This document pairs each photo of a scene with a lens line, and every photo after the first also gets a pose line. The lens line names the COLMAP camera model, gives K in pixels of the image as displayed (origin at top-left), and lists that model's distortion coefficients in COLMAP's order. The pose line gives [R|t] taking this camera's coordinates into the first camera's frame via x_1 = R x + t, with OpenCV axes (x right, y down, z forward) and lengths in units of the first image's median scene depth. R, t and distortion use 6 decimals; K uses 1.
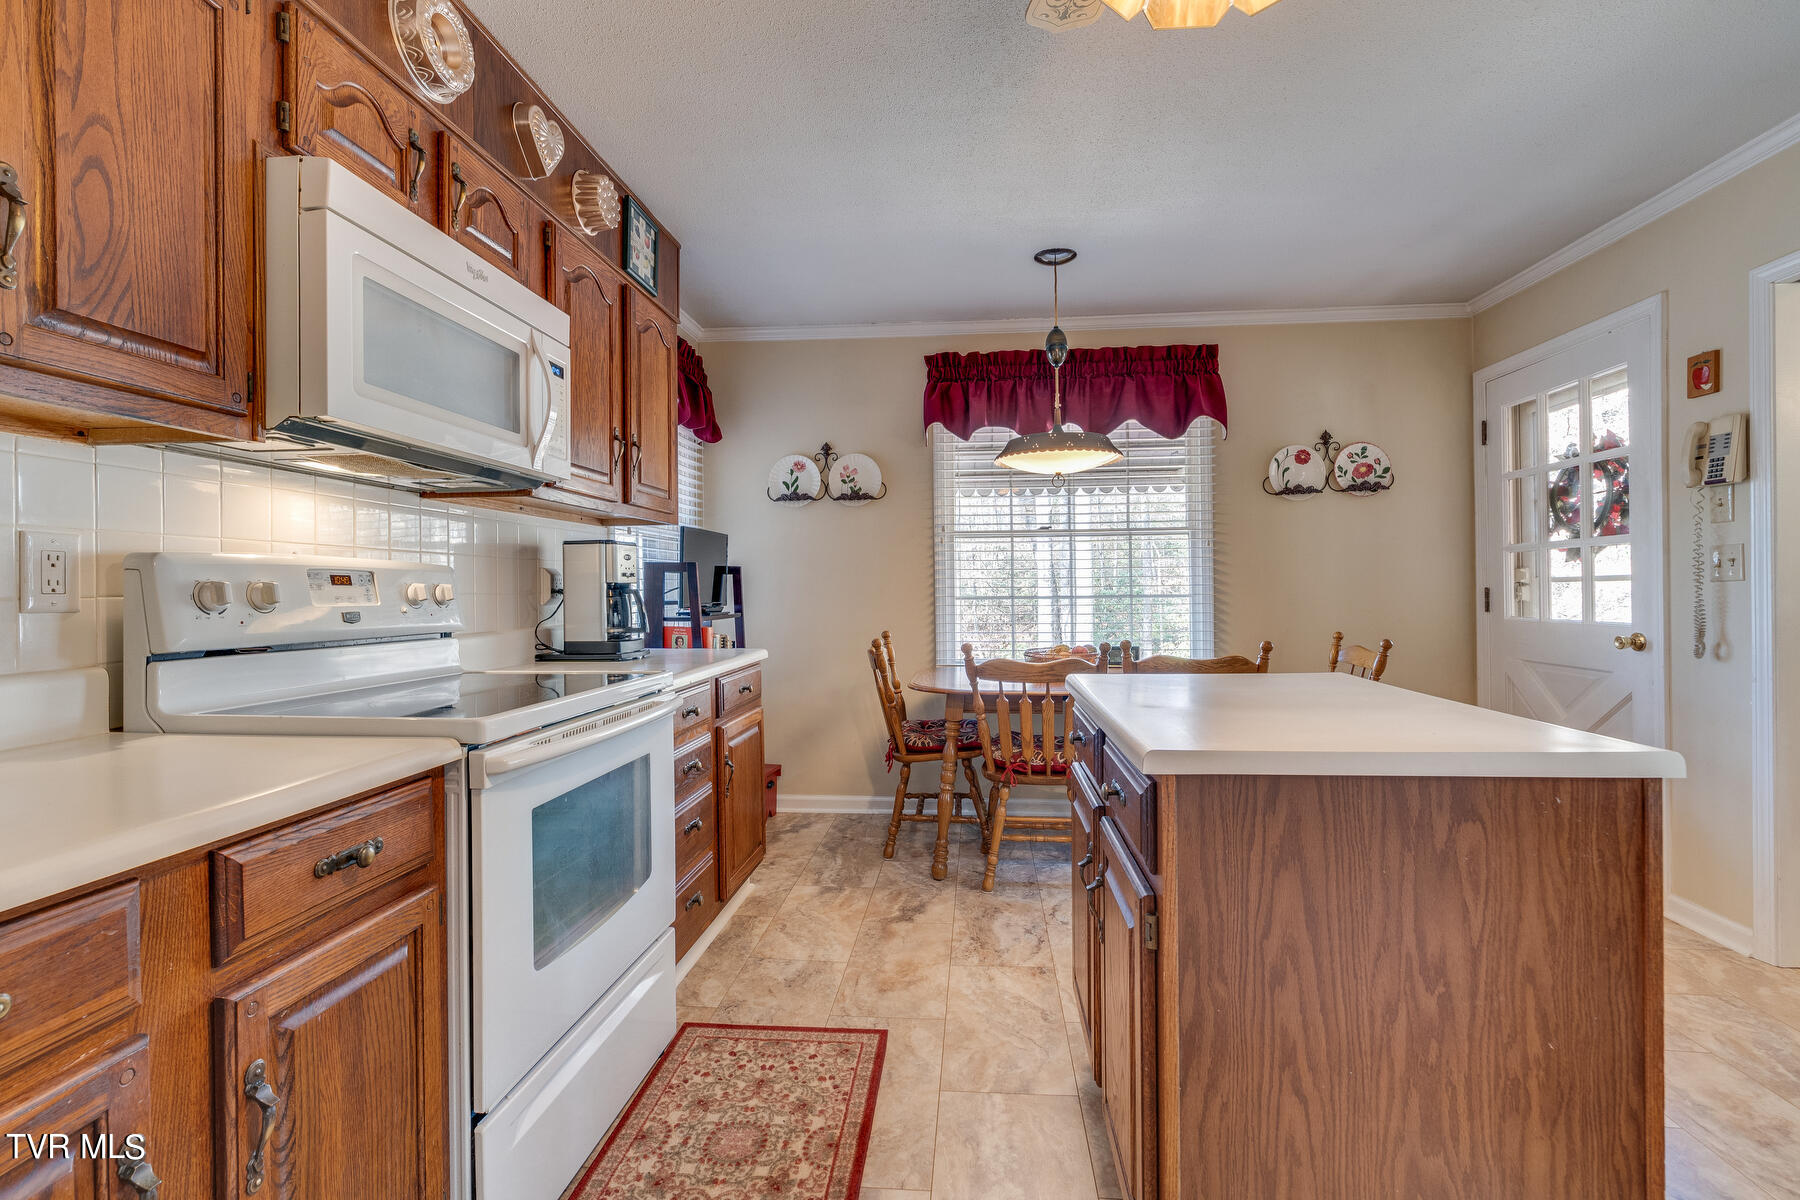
lens RADIAL K [[812.6, 0, 896.5], [0, 812.6, 590.4], [0, 0, 1]] dist [-0.000862, -0.000064]
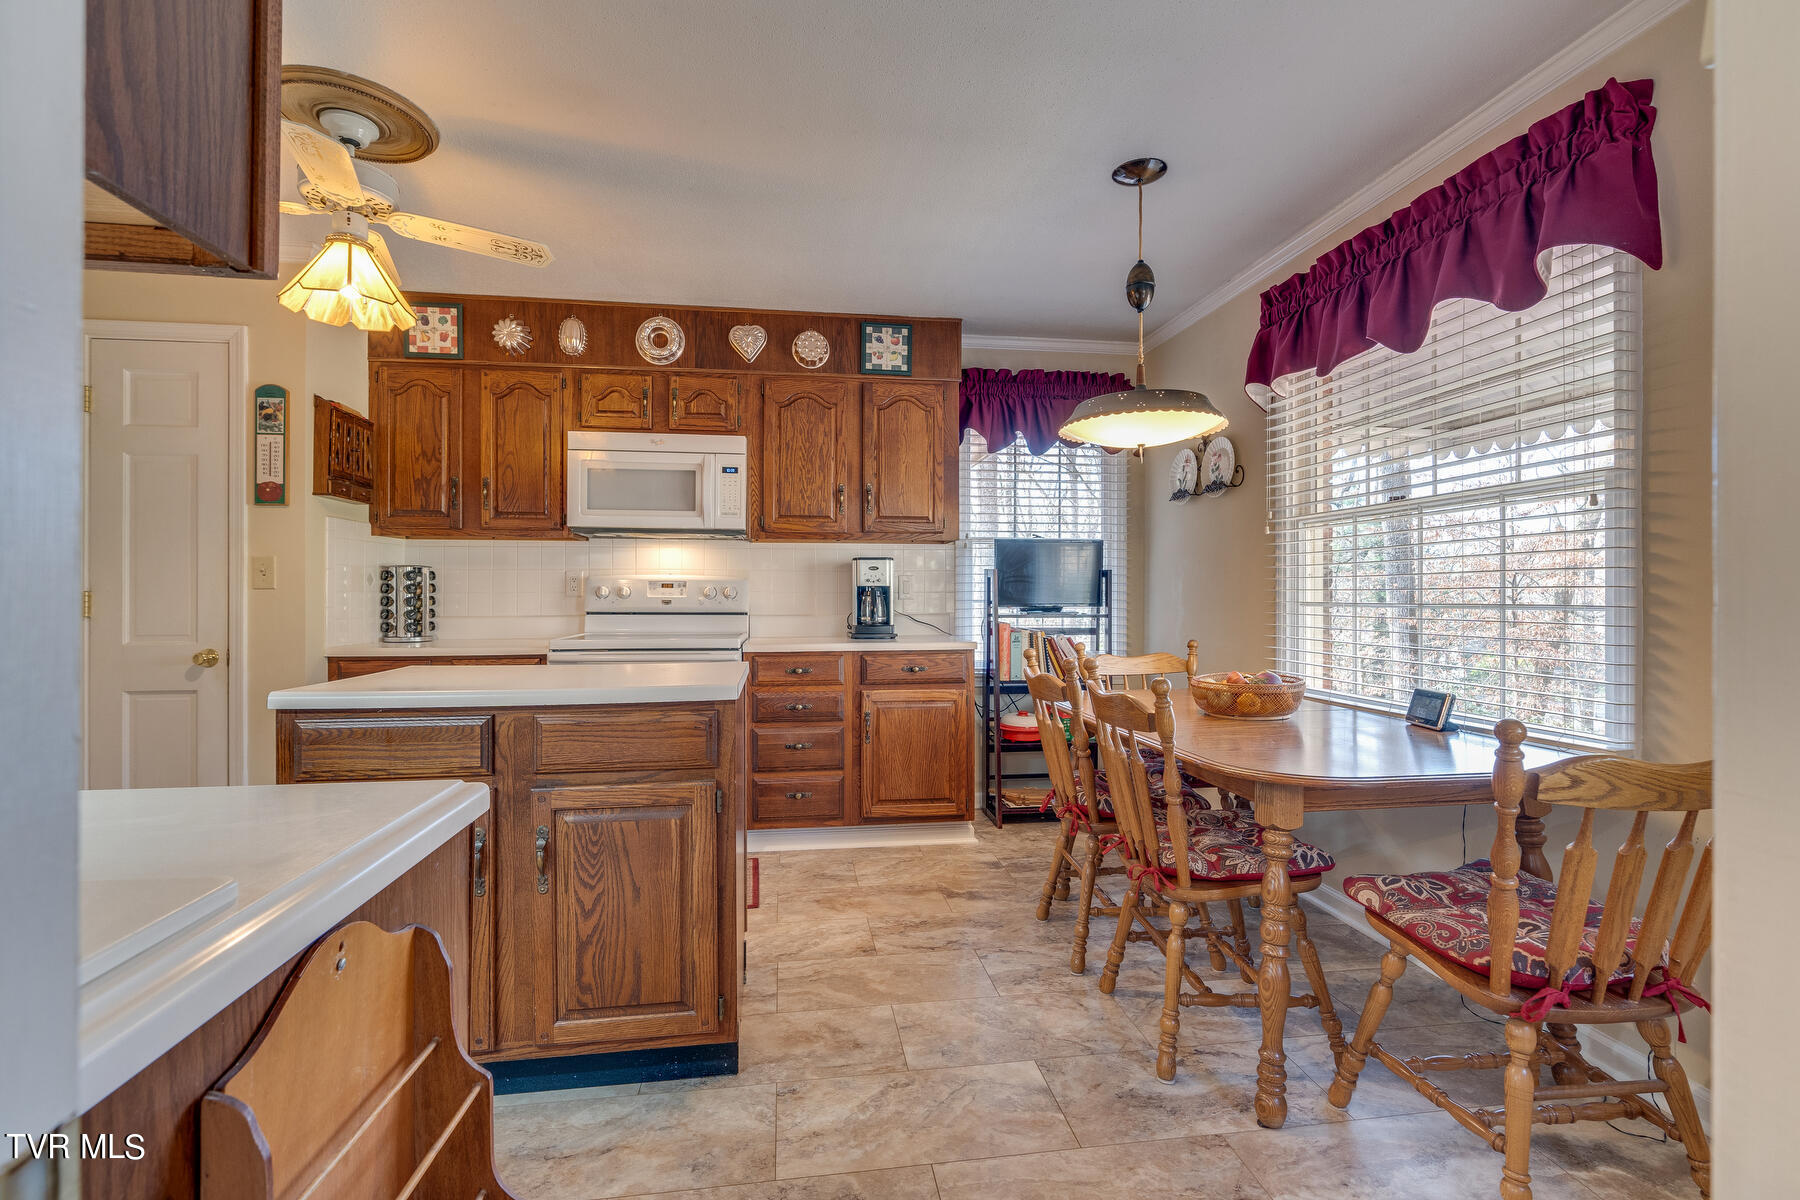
lens RADIAL K [[812.6, 0, 902.2], [0, 812.6, 596.8], [0, 0, 1]] dist [-0.000862, -0.000064]
pose [[0.236424, 0.010341, -0.971595, 1.087817], [-0.003638, 0.999946, 0.009757, -0.003790], [0.971643, 0.001228, 0.236449, 0.708540]]
